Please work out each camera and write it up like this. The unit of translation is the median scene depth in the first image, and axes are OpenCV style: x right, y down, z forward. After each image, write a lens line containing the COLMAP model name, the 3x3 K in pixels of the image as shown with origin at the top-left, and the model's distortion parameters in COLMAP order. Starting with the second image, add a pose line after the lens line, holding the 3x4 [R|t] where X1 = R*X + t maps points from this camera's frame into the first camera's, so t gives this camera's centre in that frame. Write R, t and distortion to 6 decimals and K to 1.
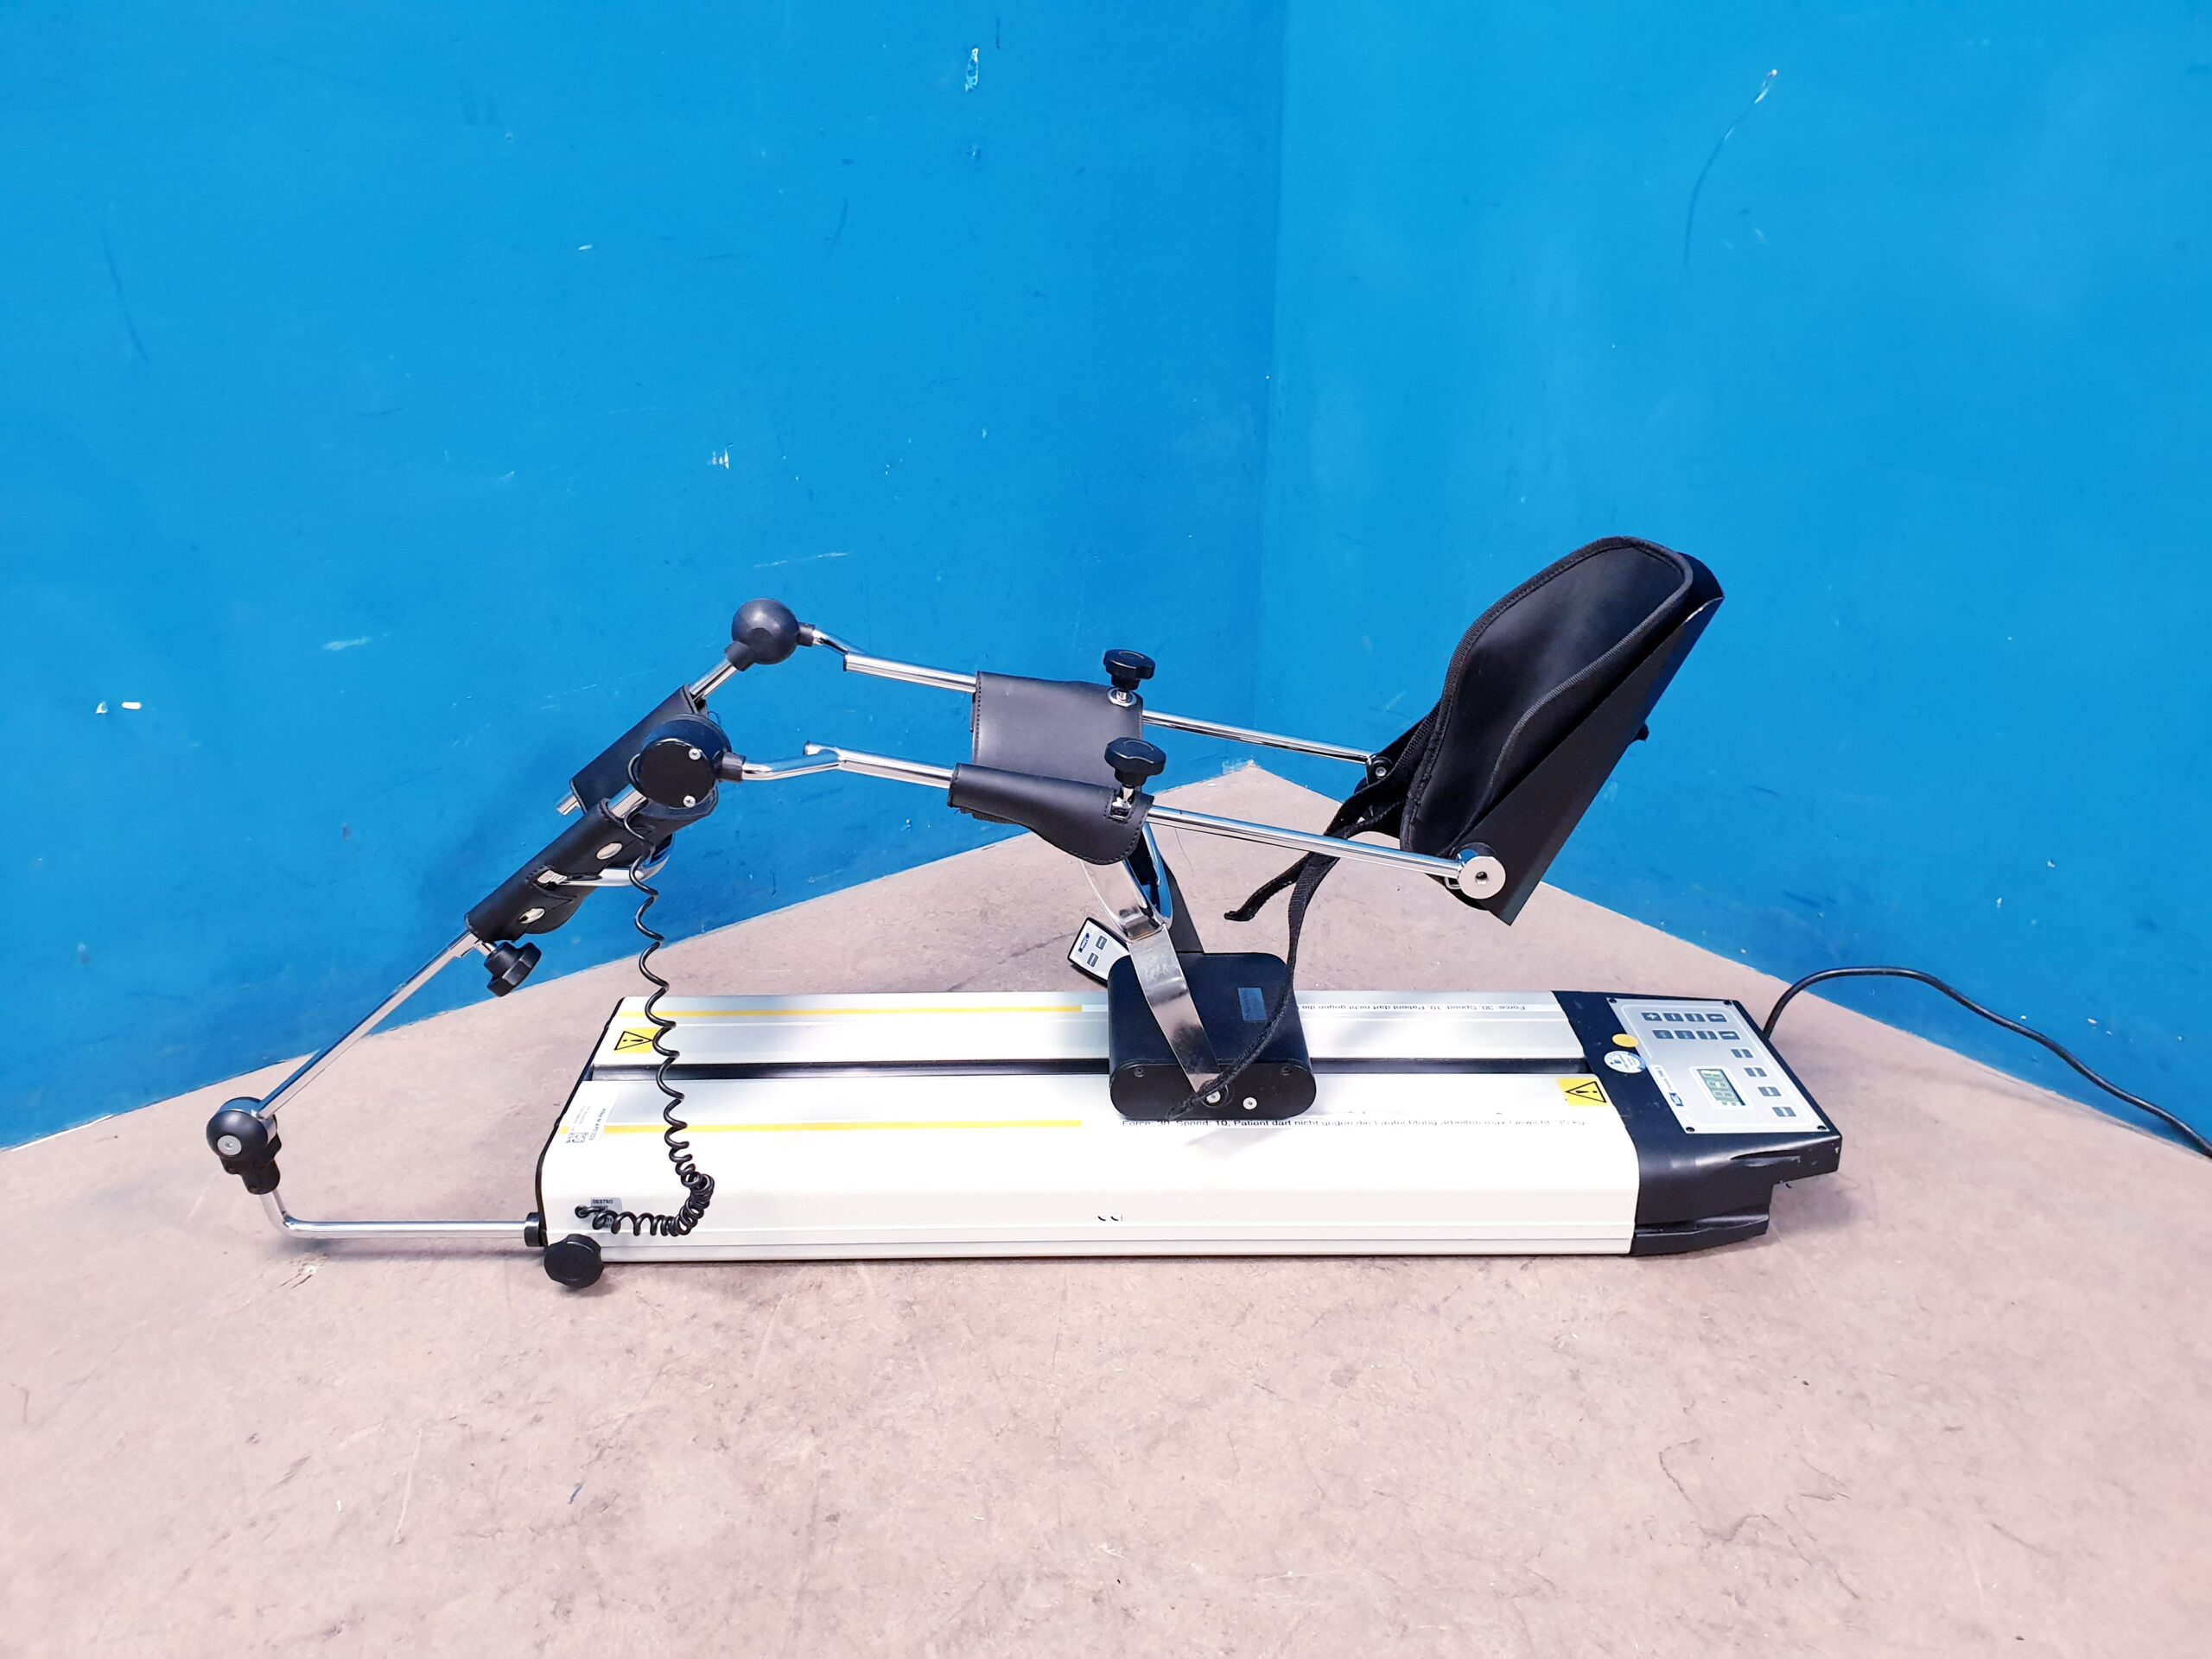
lens RADIAL K [[1709.9, 0, 1093.2], [0, 1709.9, 834.3], [0, 0, 1]] dist [-0.037335, 0.094905]
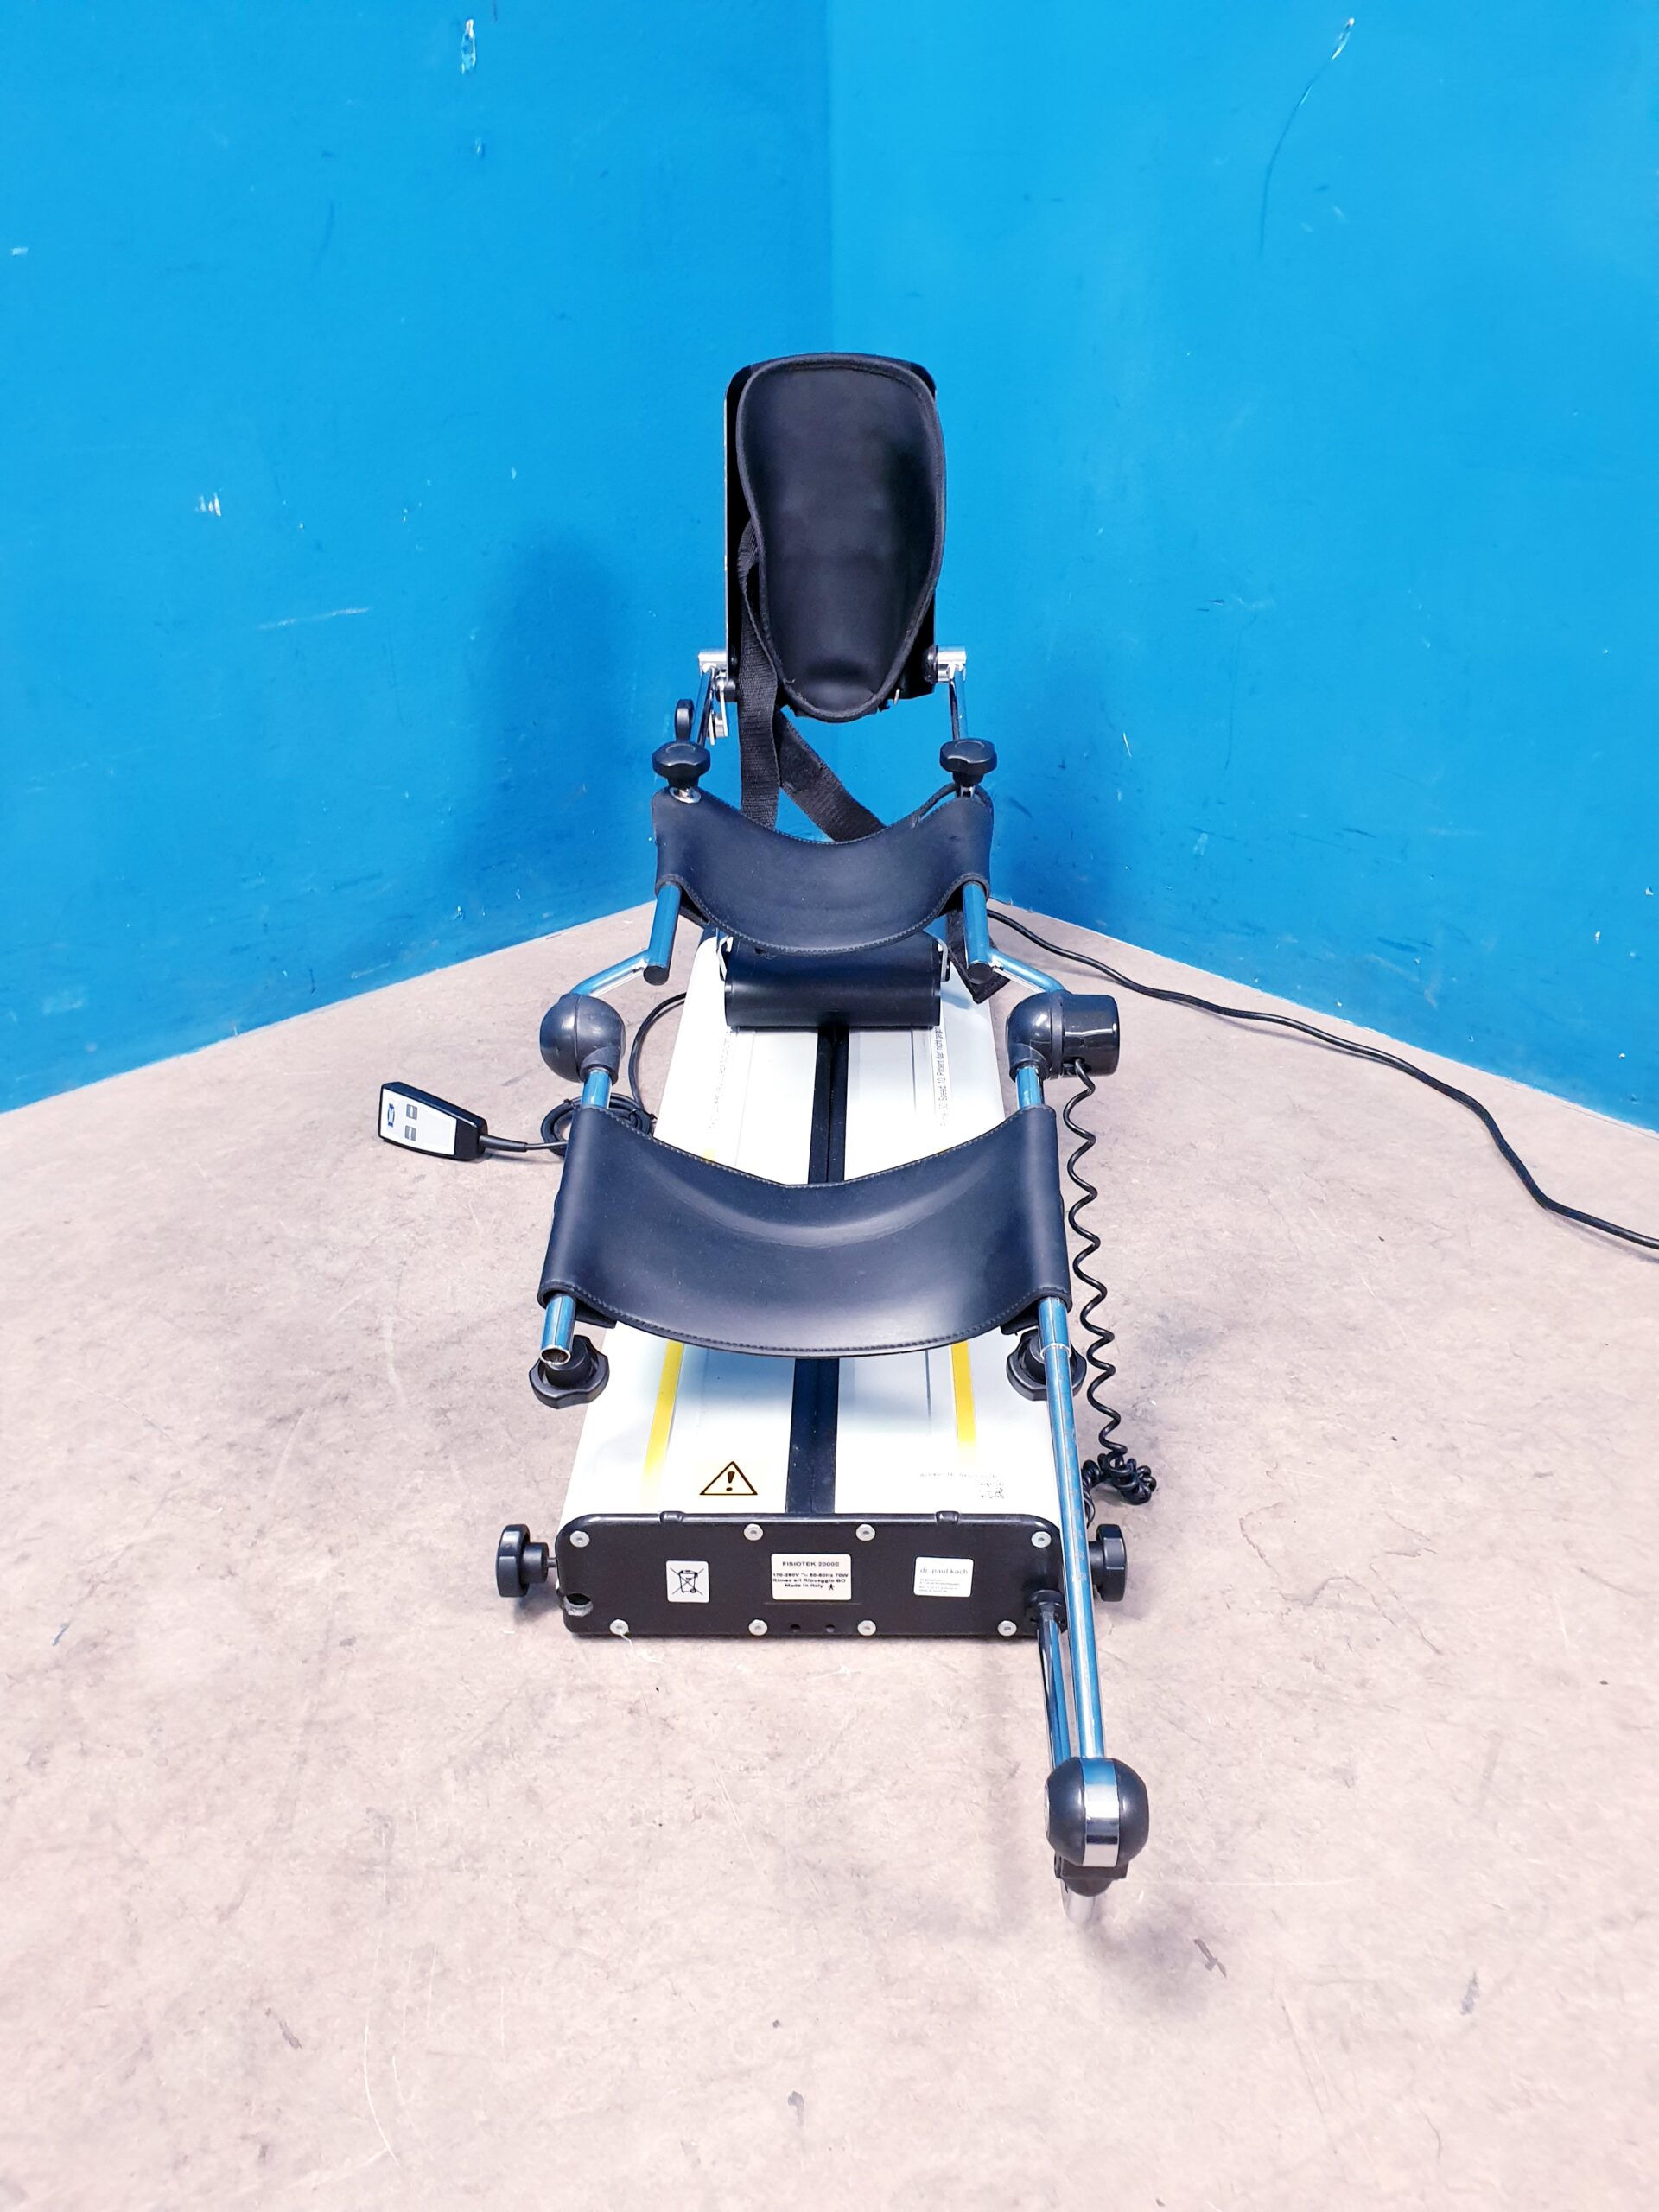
lens RADIAL K [[1700.9, 0, 824.2], [0, 1700.9, 1088.9], [0, 0, 1]] dist [0.028597, -0.068086]
pose [[0.997651, -0.047344, 0.049516, 0.068614], [0.043168, 0.995677, 0.082238, 0.039884], [-0.053195, -0.079908, 0.995382, 0.095479]]
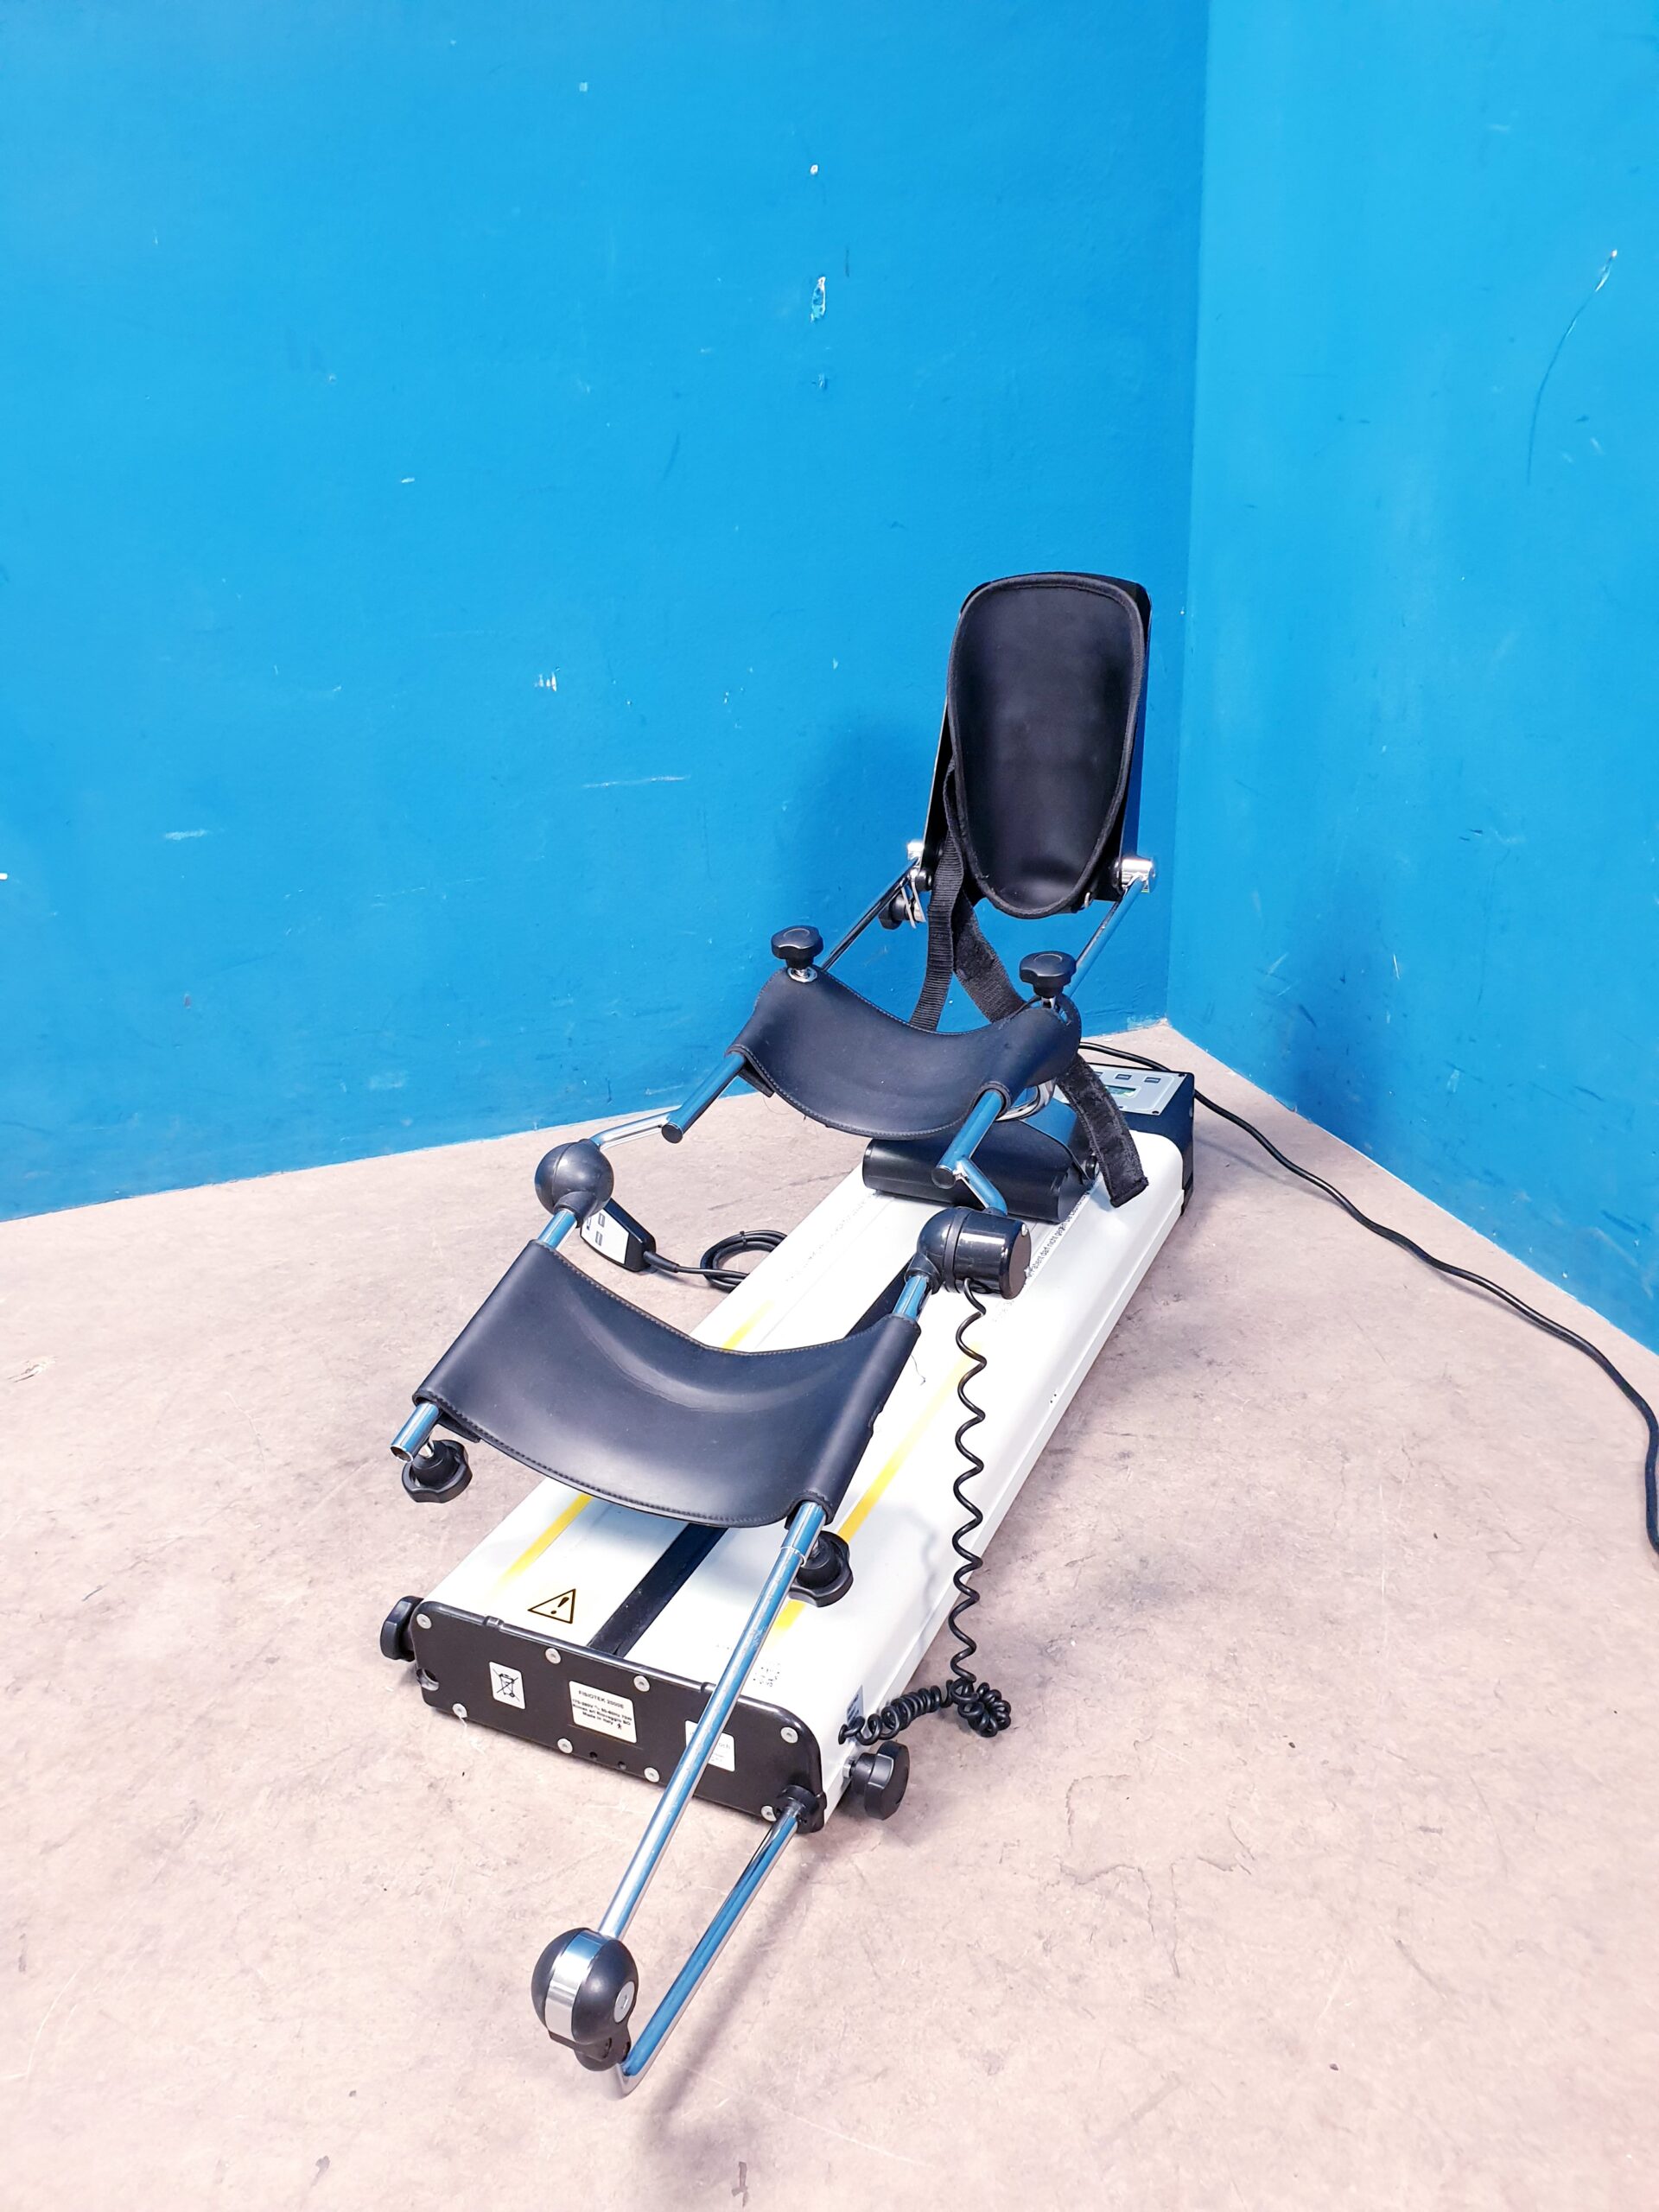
lens RADIAL K [[1709.9, 0, 844.6], [0, 1709.9, 1092.6], [0, 0, 1]] dist [-0.037335, 0.094905]
pose [[0.943331, 0.098570, -0.316875, 0.474808], [-0.096532, 0.995083, 0.022165, -0.012307], [0.317502, 0.009679, 0.948208, 0.091477]]
